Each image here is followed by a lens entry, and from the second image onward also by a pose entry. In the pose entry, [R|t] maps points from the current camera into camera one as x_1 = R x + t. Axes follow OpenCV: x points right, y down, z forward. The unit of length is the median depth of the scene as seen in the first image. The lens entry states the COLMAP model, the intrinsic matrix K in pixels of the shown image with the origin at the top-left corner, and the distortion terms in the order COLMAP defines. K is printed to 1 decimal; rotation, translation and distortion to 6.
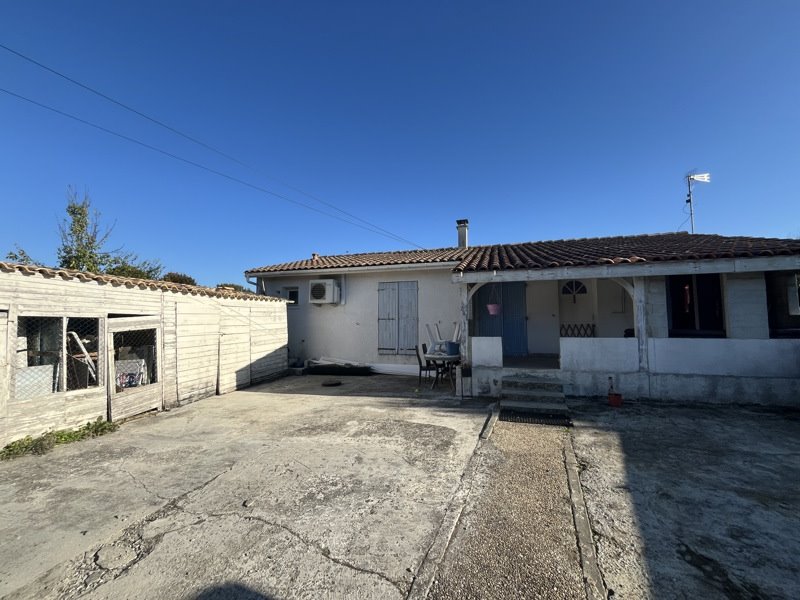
lens RADIAL K [[323.4, 0, 397.3], [0, 323.4, 300.2], [0, 0, 1]] dist [-0.003892, -0.000382]
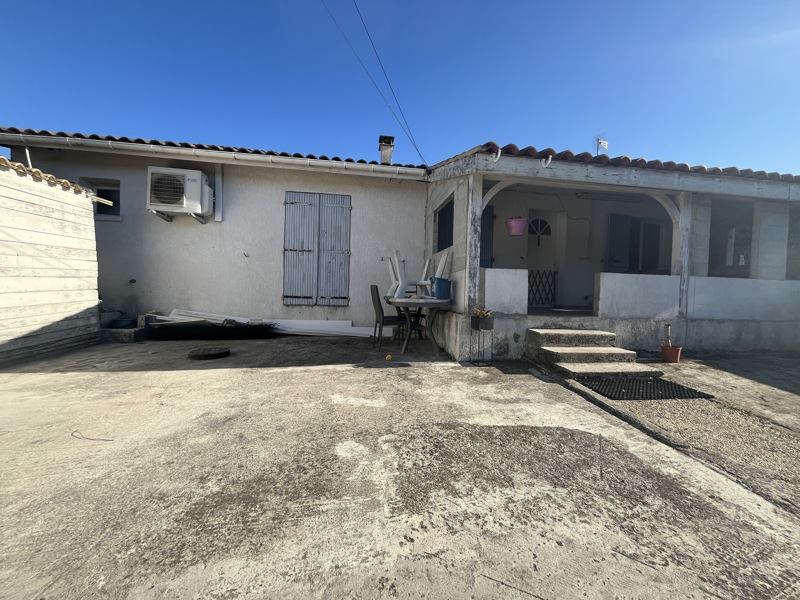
lens RADIAL K [[323.4, 0, 397.3], [0, 323.4, 300.2], [0, 0, 1]] dist [-0.003892, -0.000382]
pose [[0.902104, 0.018096, 0.431139, -0.226205], [-0.062703, 0.994013, 0.089477, 0.150802], [-0.426939, -0.107751, 0.897838, 0.583336]]
